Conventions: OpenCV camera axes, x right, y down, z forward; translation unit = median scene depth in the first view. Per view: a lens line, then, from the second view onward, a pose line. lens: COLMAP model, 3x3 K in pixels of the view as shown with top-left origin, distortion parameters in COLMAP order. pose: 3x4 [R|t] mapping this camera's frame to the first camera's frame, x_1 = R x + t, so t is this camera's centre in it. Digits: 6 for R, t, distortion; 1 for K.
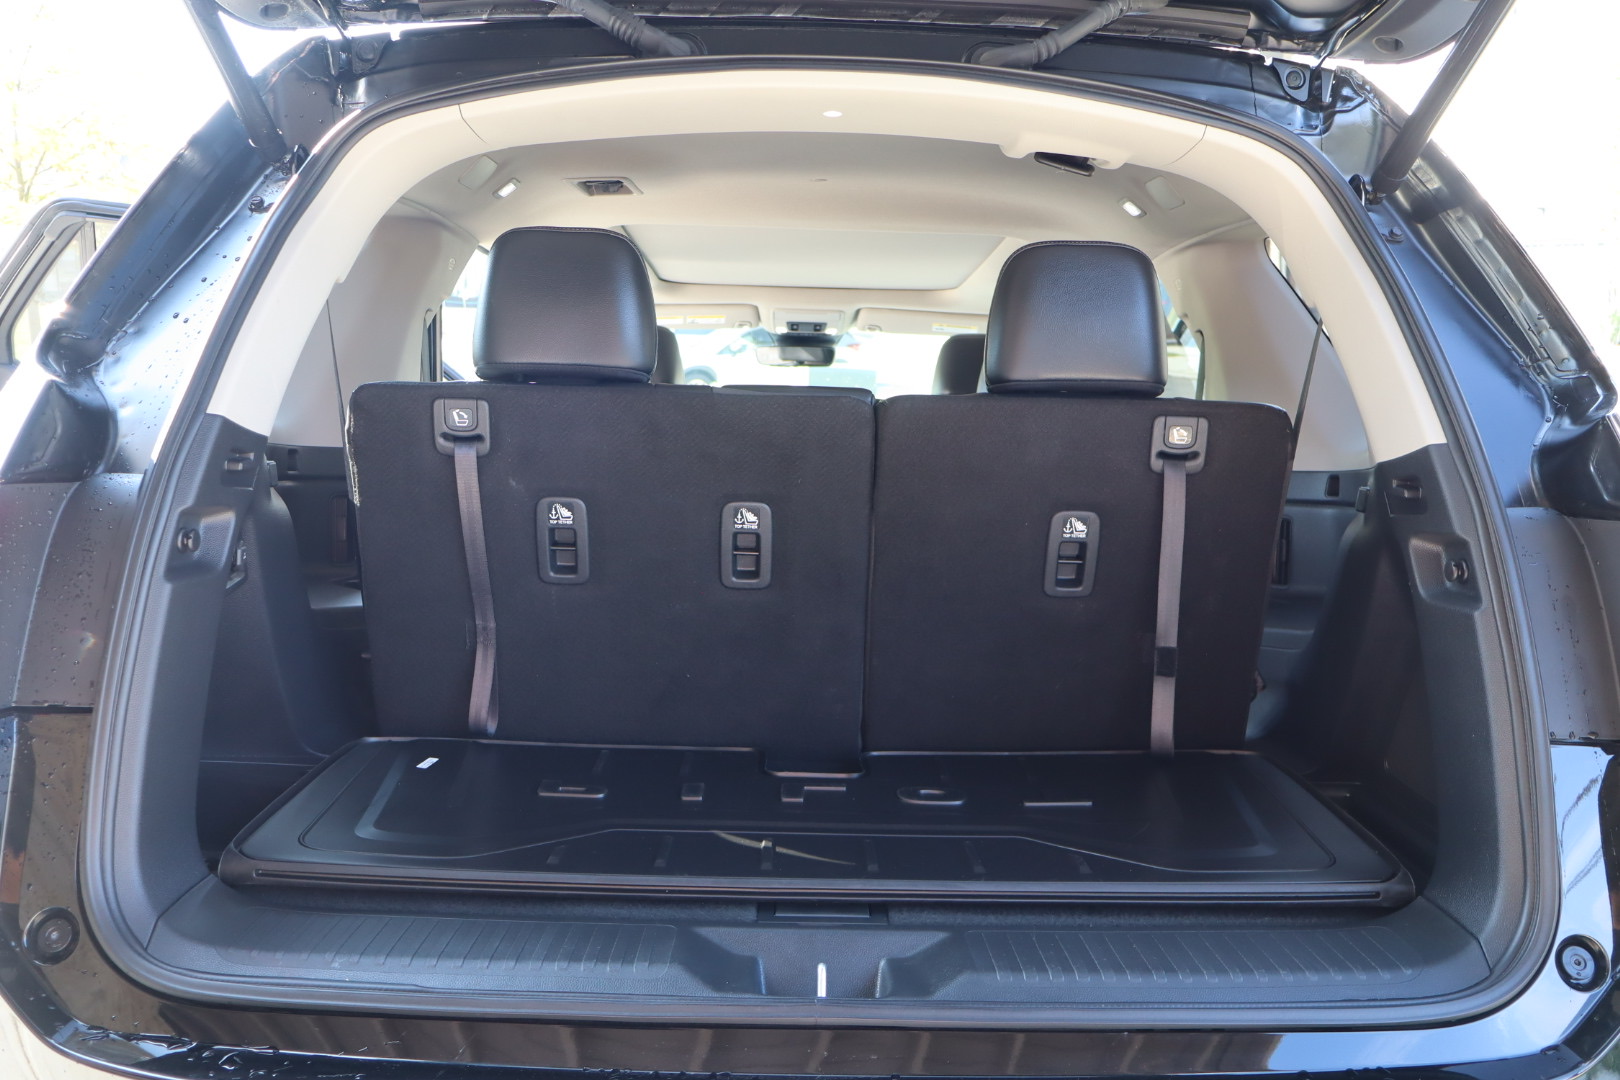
lens RADIAL K [[1334.0, 0, 813.1], [0, 1334.0, 548.4], [0, 0, 1]] dist [0.021572, 0.008288]
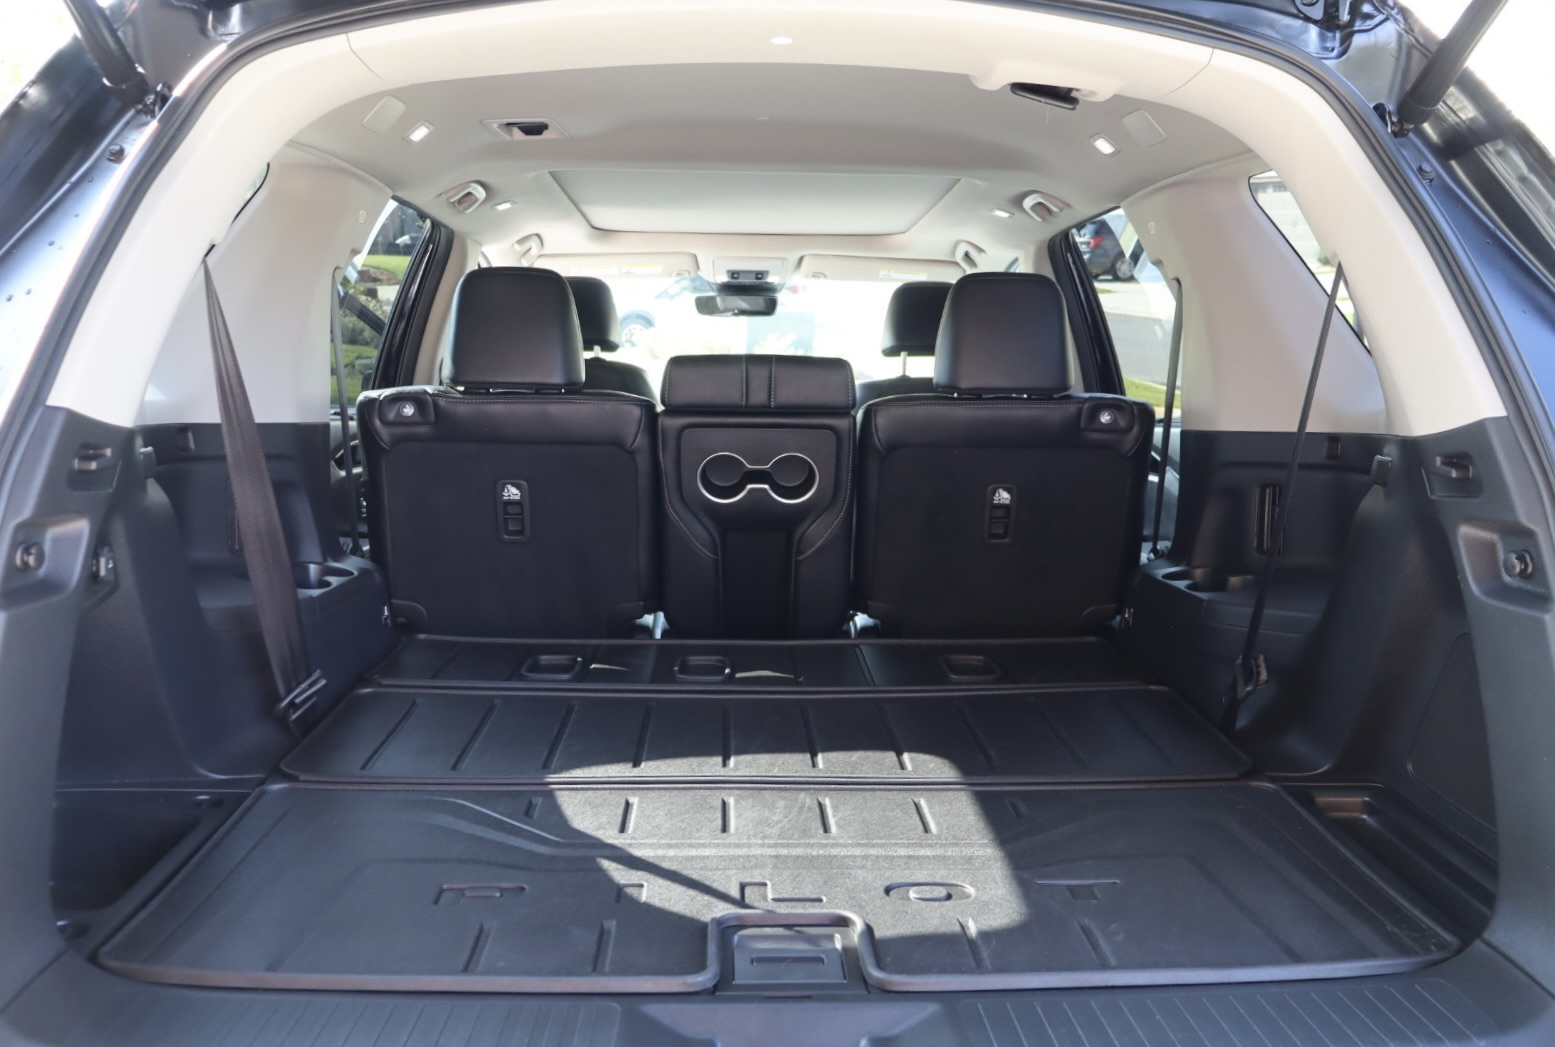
lens RADIAL K [[1280.5, 0, 773.9], [0, 1280.5, 514.9], [0, 0, 1]] dist [0.021572, 0.008288]
pose [[0.999693, -0.017703, 0.017323, -0.010540], [0.017208, 0.999451, 0.028316, -0.040348], [-0.017814, -0.028009, 0.999449, 0.156159]]
